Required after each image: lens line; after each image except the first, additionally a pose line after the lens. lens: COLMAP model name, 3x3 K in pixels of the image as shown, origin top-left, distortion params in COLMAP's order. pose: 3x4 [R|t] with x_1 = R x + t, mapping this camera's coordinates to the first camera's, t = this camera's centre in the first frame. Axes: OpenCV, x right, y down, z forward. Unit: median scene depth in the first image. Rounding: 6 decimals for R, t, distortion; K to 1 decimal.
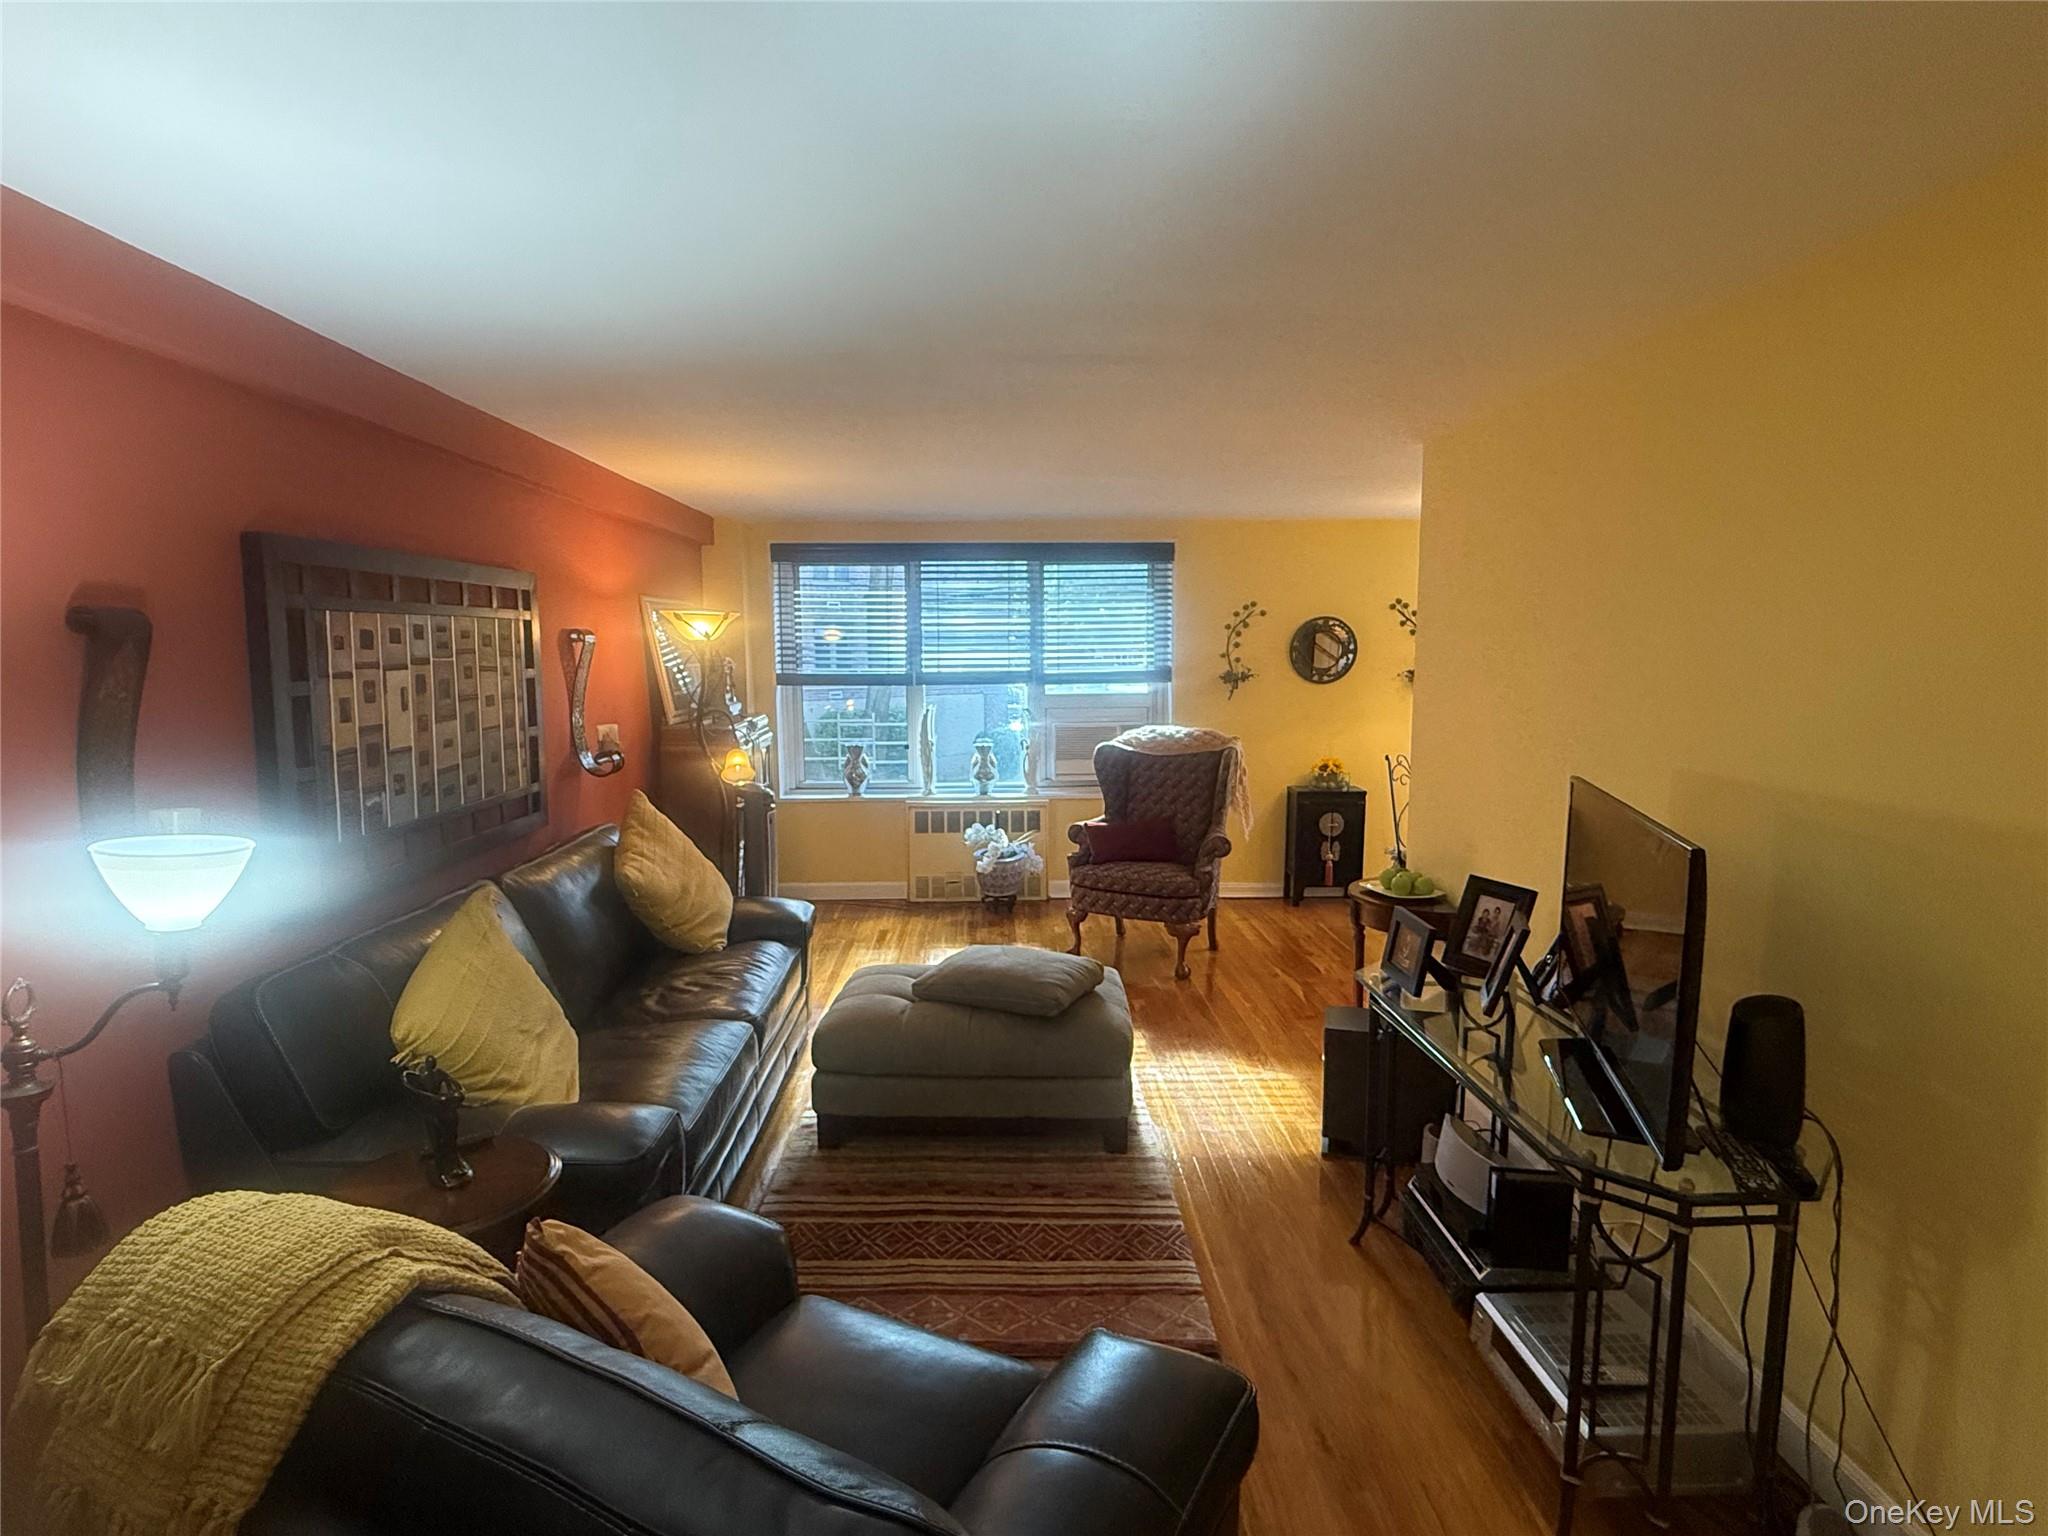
lens RADIAL K [[1061.0, 0, 1018.2], [0, 1061.0, 767.8], [0, 0, 1]] dist [0.003073, 0.000864]
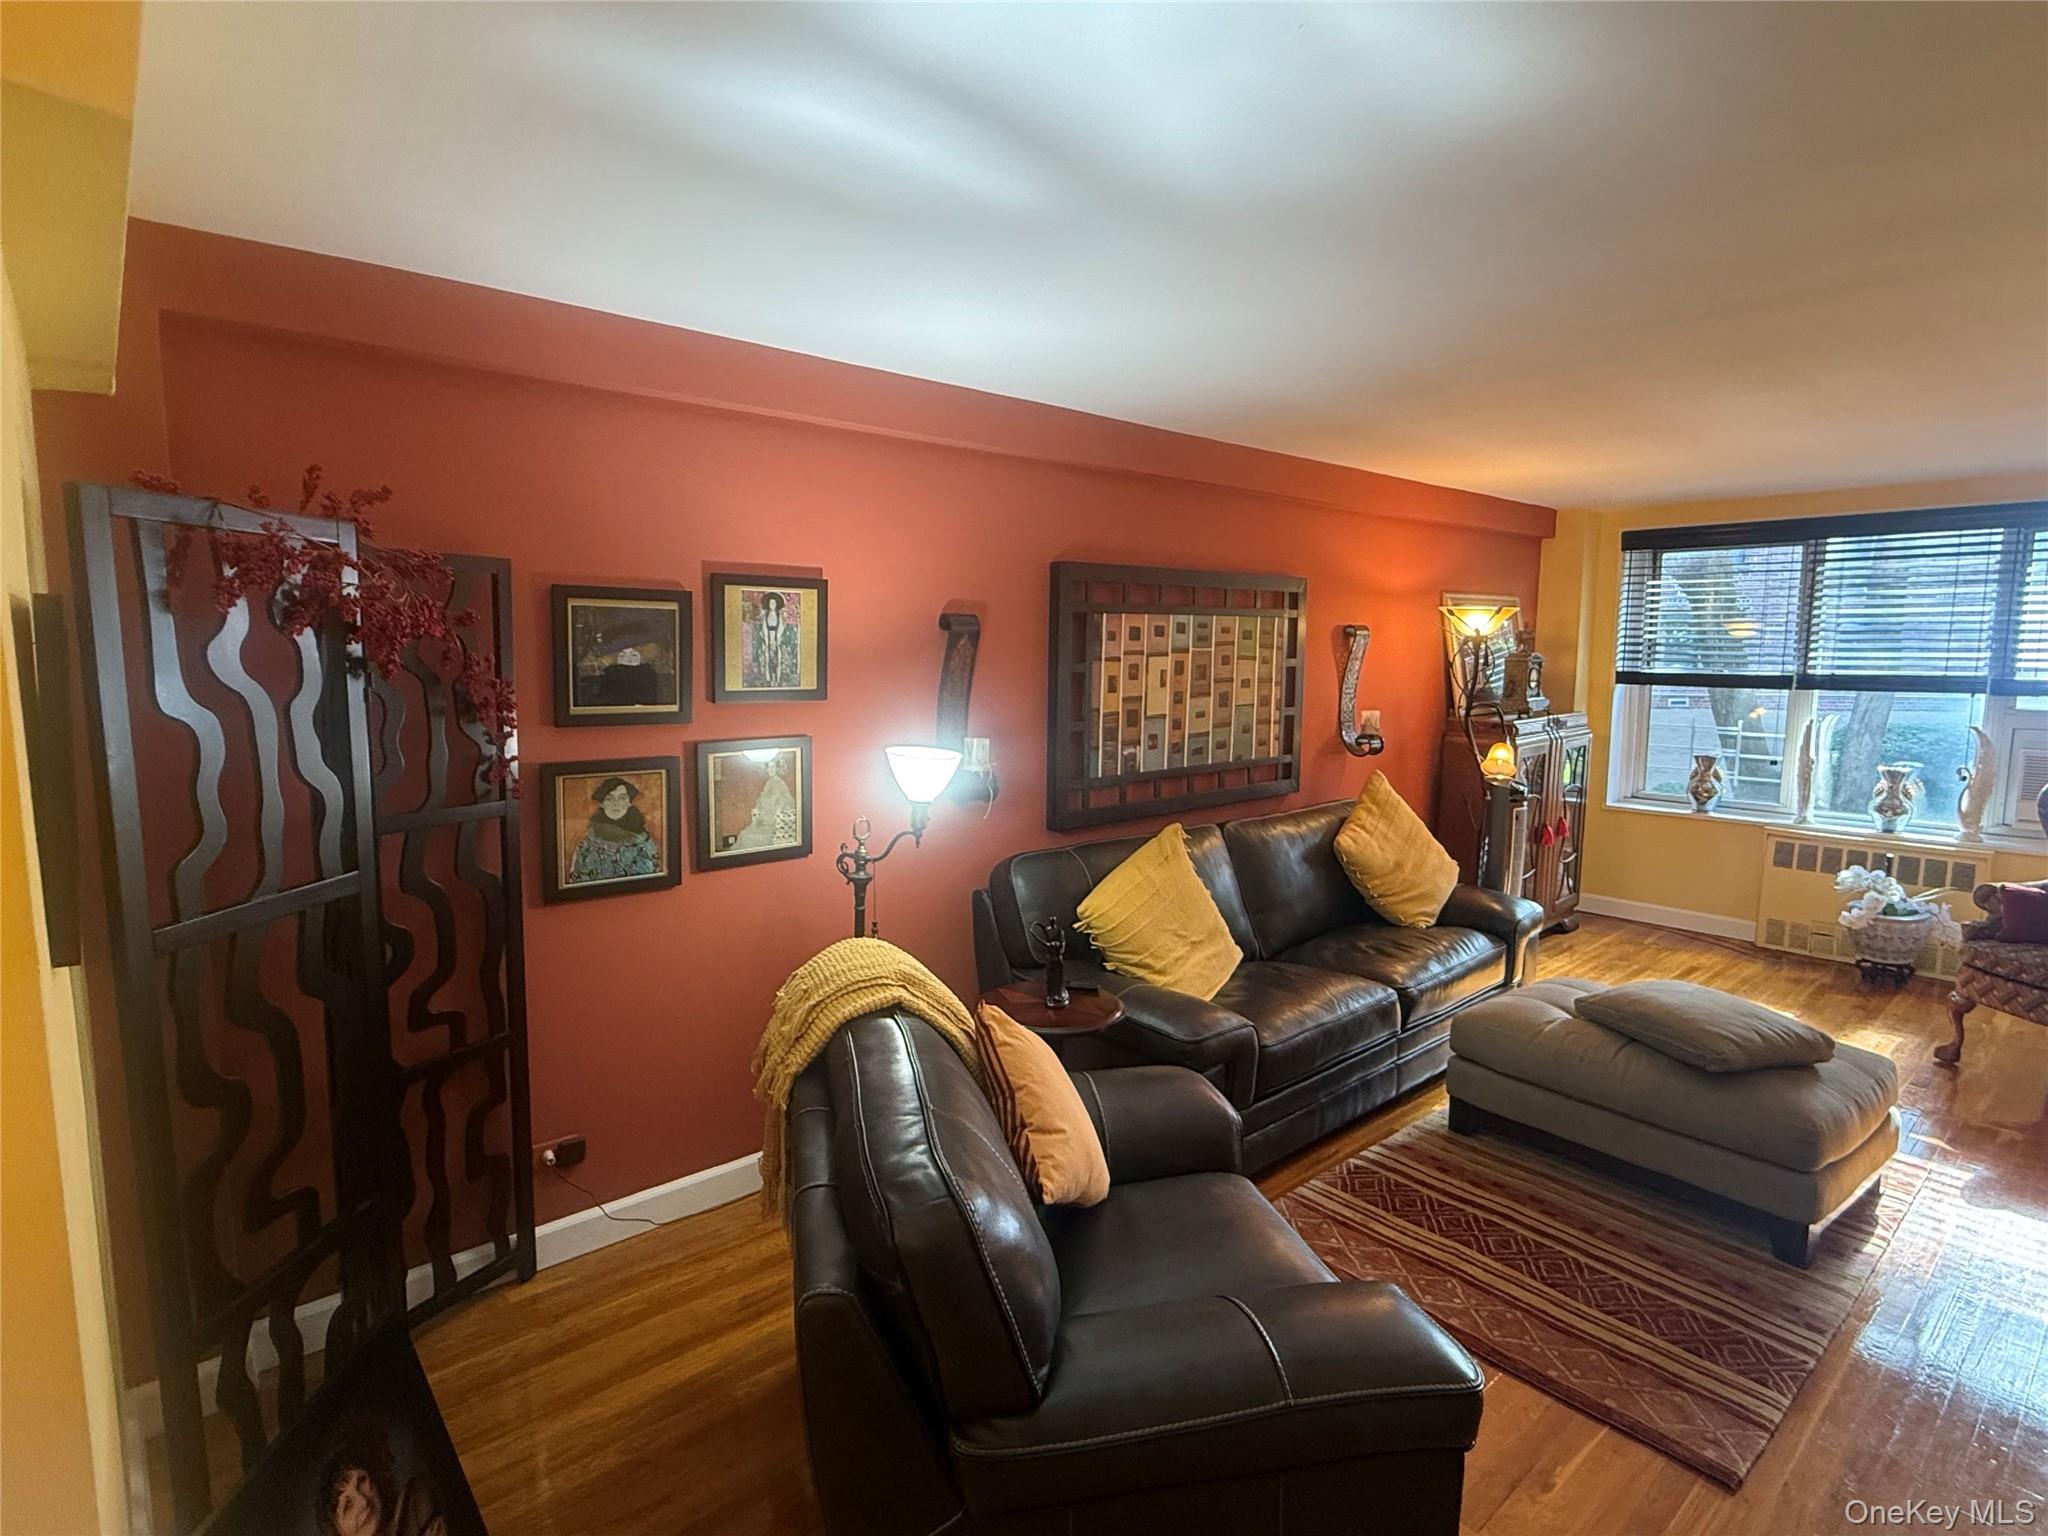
lens RADIAL K [[1061.0, 0, 1018.2], [0, 1061.0, 767.8], [0, 0, 1]] dist [0.003073, 0.000864]
pose [[0.639773, 0.097651, -0.762335, 0.311848], [-0.093971, 0.994392, 0.048513, -0.000369], [0.762797, 0.040600, 0.645362, 0.003247]]
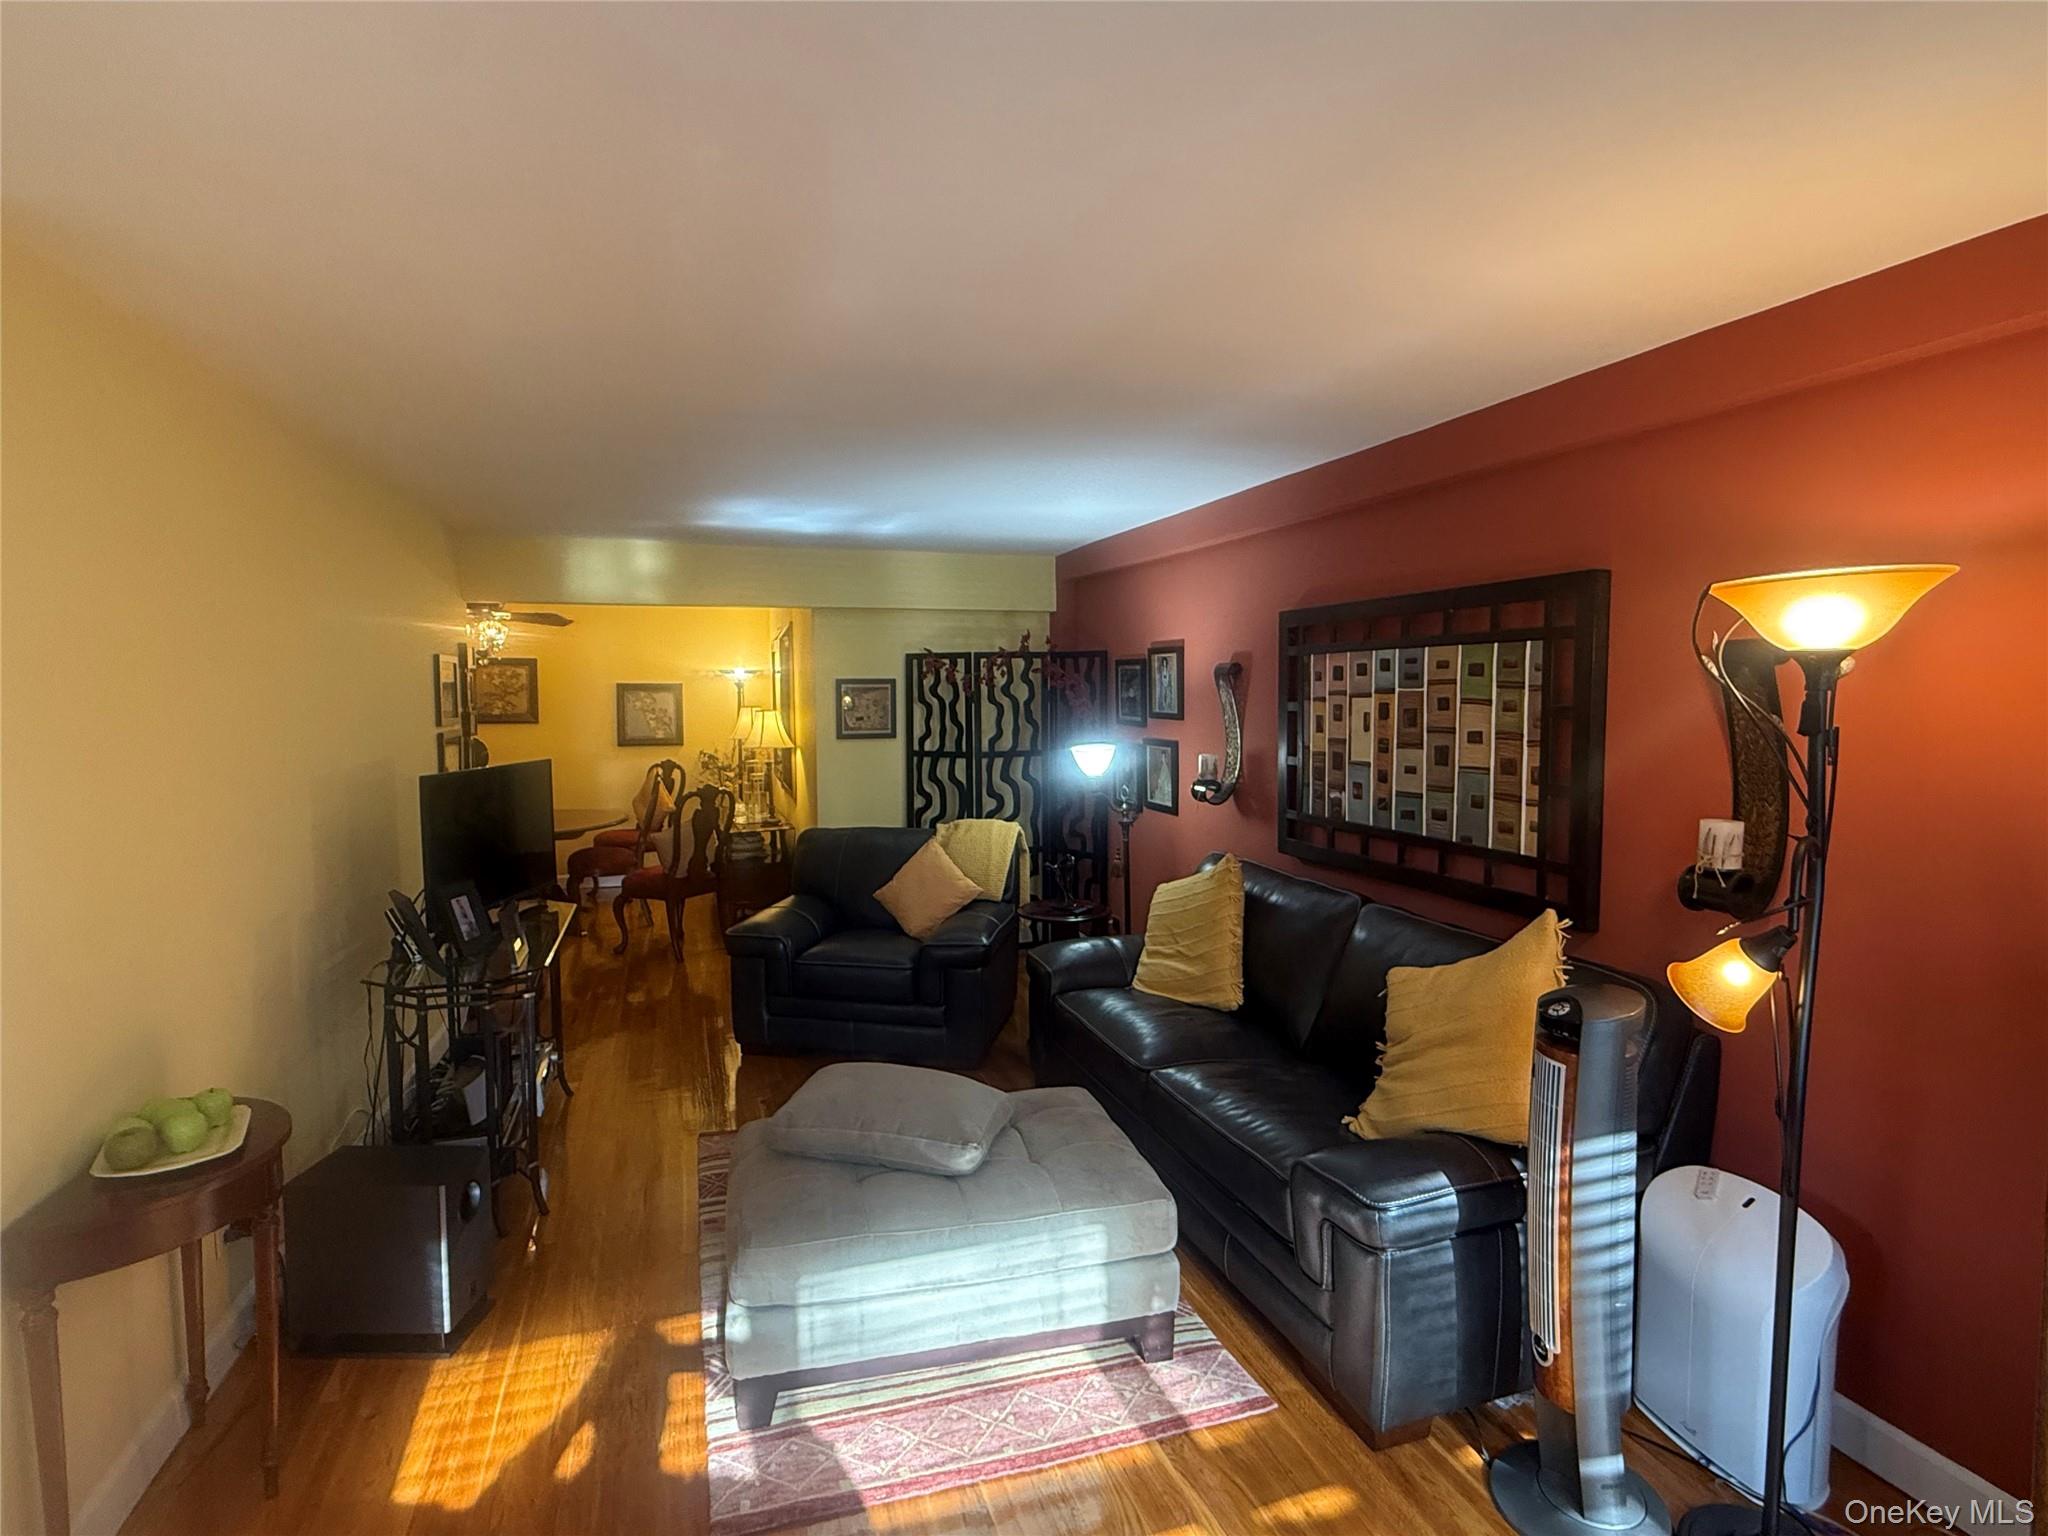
lens RADIAL K [[1061.0, 0, 1018.2], [0, 1061.0, 767.8], [0, 0, 1]] dist [0.003073, 0.000864]
pose [[-0.957351, 0.026704, -0.287691, 0.132585], [-0.027607, 0.982709, 0.183087, -0.206792], [0.287606, 0.183221, -0.940060, 1.883334]]
